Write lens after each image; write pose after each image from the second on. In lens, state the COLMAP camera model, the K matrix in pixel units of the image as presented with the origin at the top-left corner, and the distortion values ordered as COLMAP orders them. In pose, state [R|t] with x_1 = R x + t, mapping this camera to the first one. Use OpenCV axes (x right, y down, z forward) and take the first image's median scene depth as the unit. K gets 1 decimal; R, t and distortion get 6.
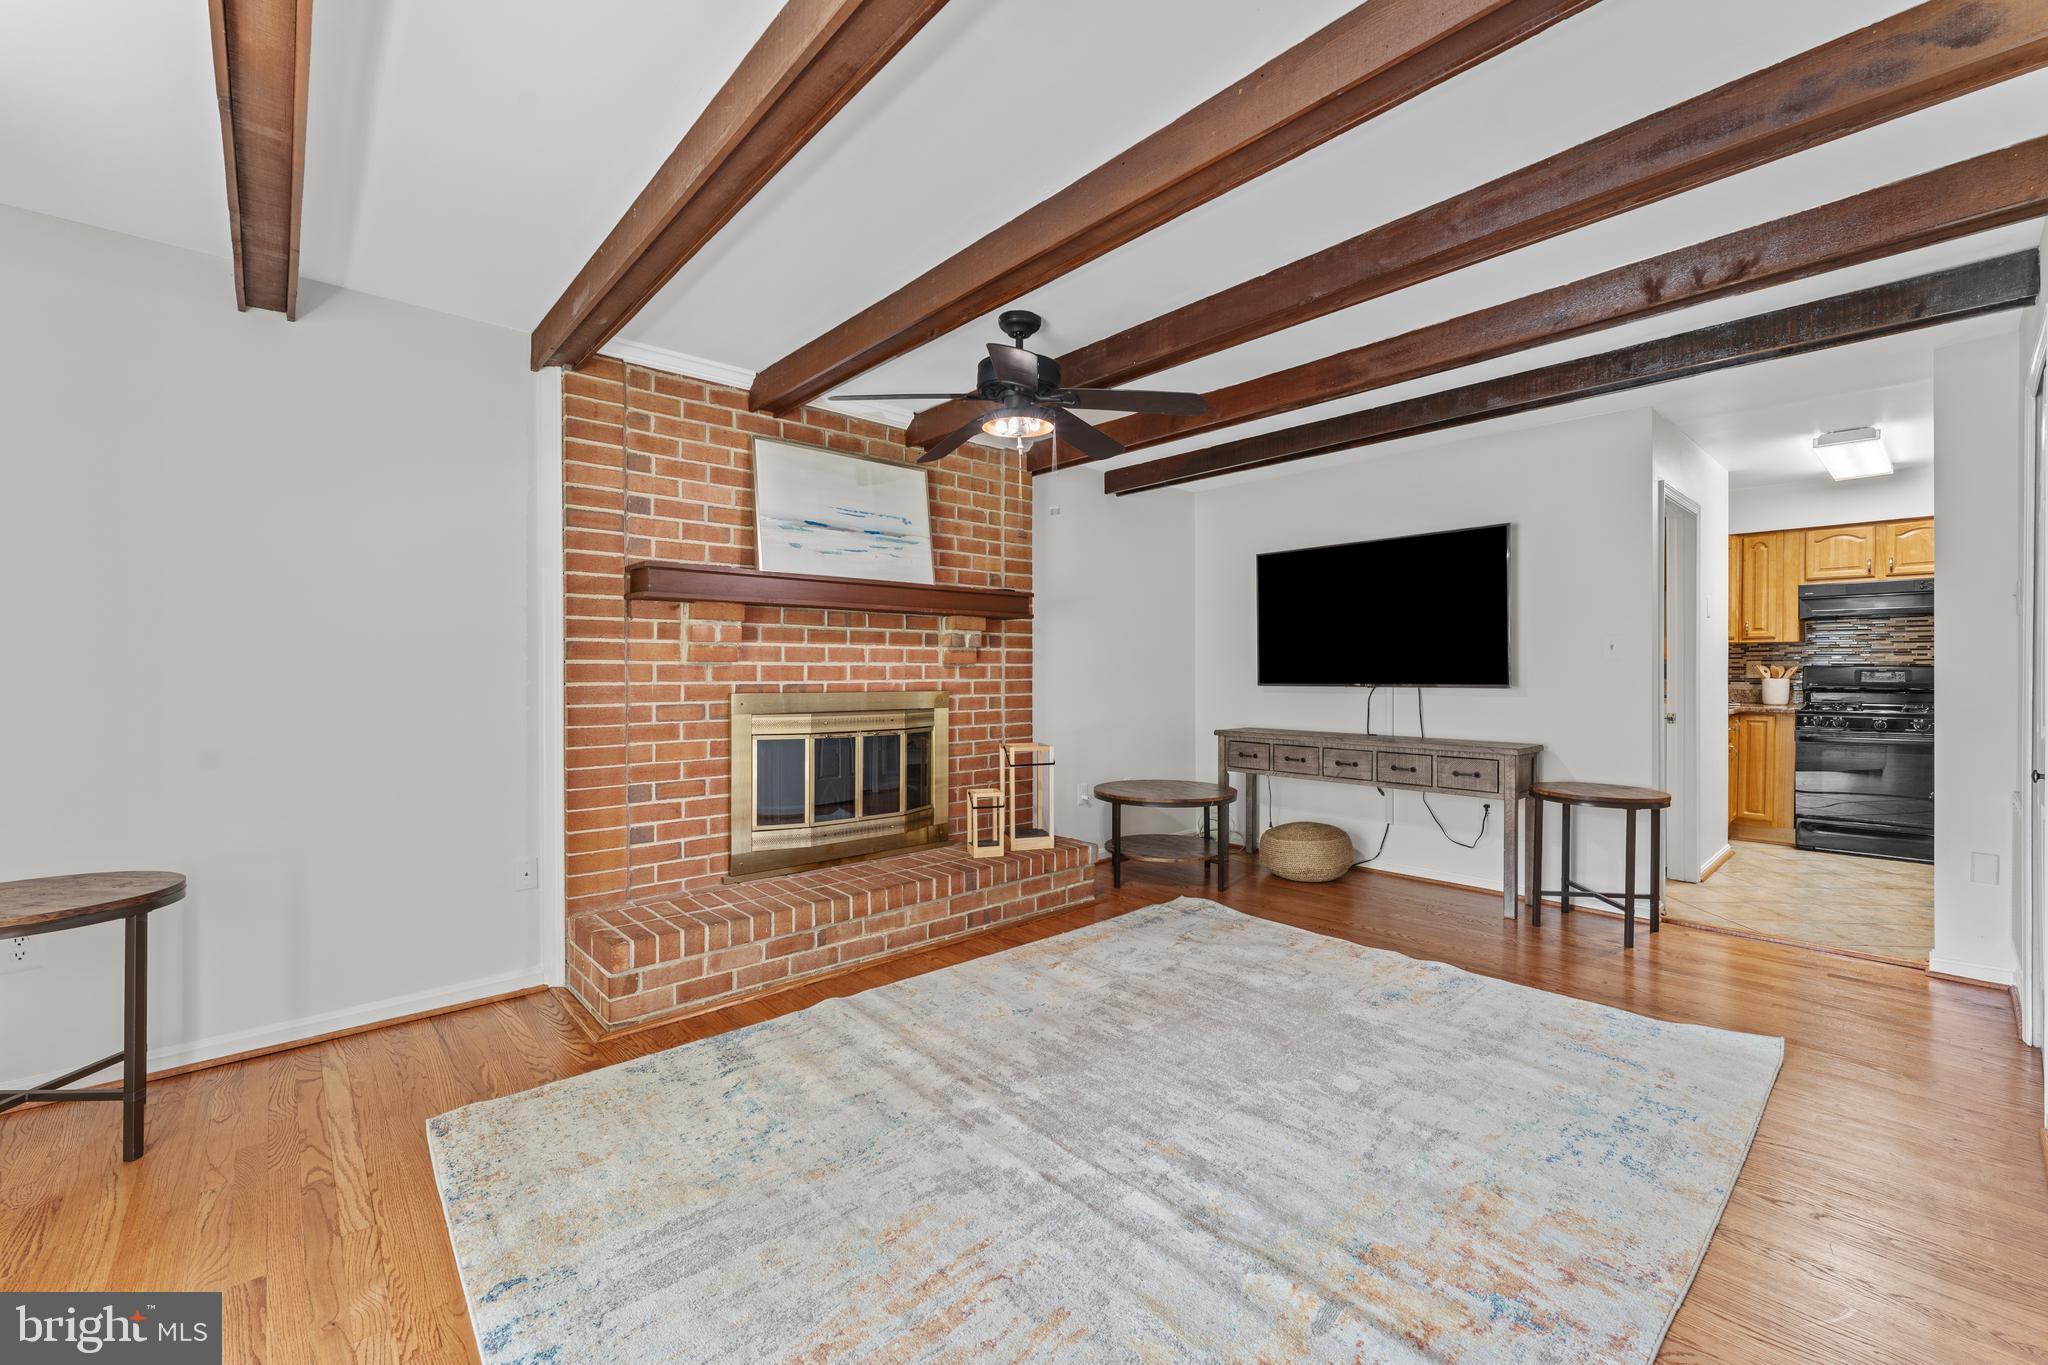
lens RADIAL K [[827.6, 0, 1018.3], [0, 827.6, 678.2], [0, 0, 1]] dist [0.000213, -0.001054]
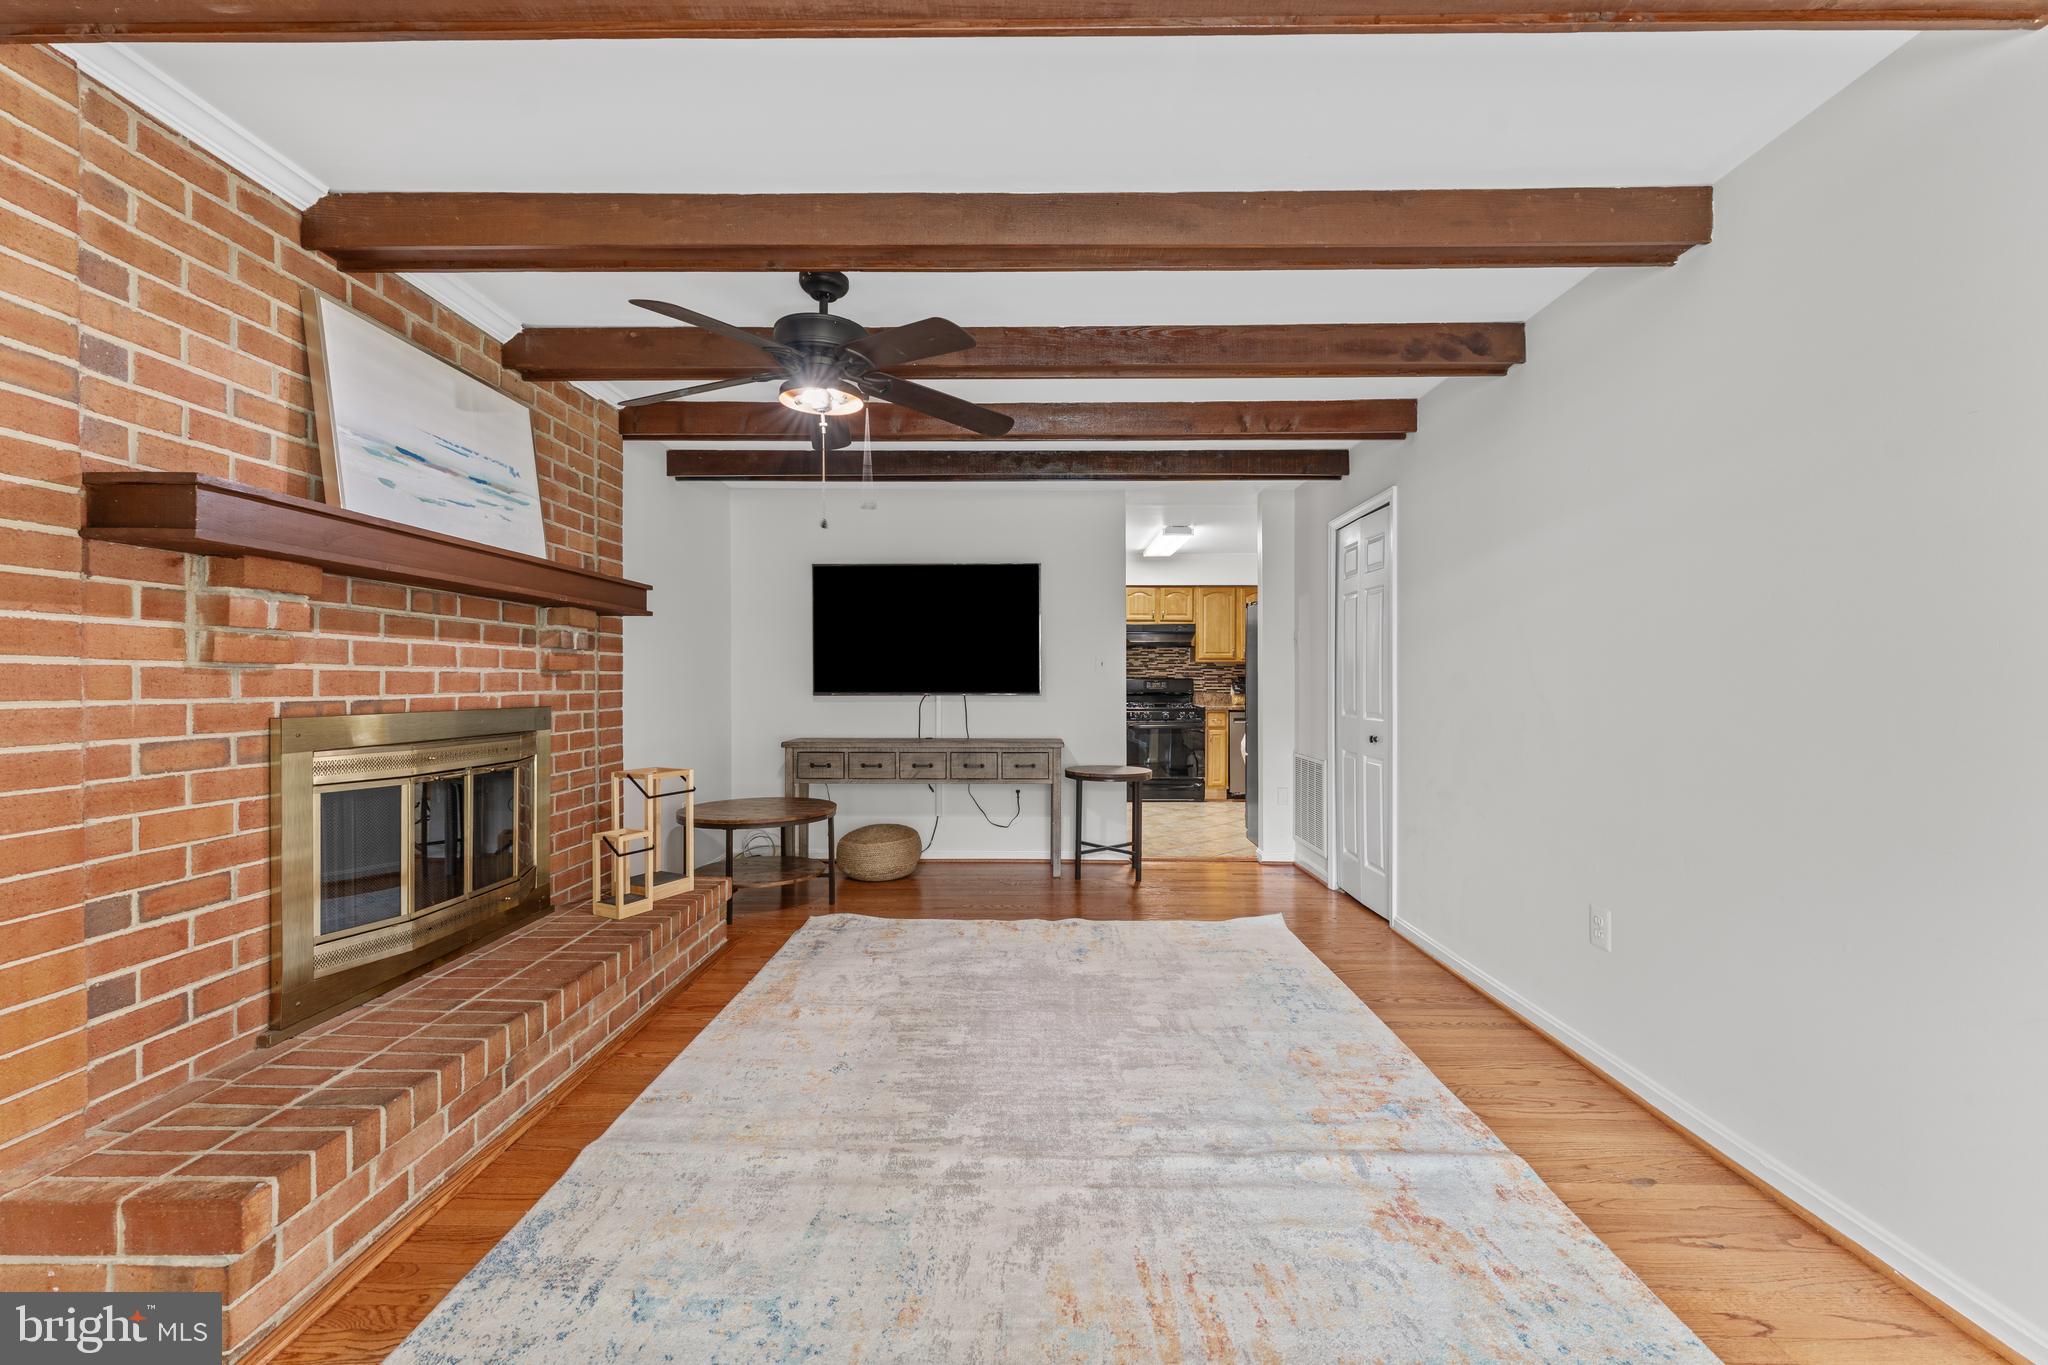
lens RADIAL K [[827.6, 0, 1022.6], [0, 827.6, 683.6], [0, 0, 1]] dist [0.000213, -0.001054]
pose [[0.672607, -0.000226, 0.740000, -0.427226], [0.003703, 0.999988, -0.003060, -0.001785], [-0.739990, 0.004798, 0.672600, 0.216642]]
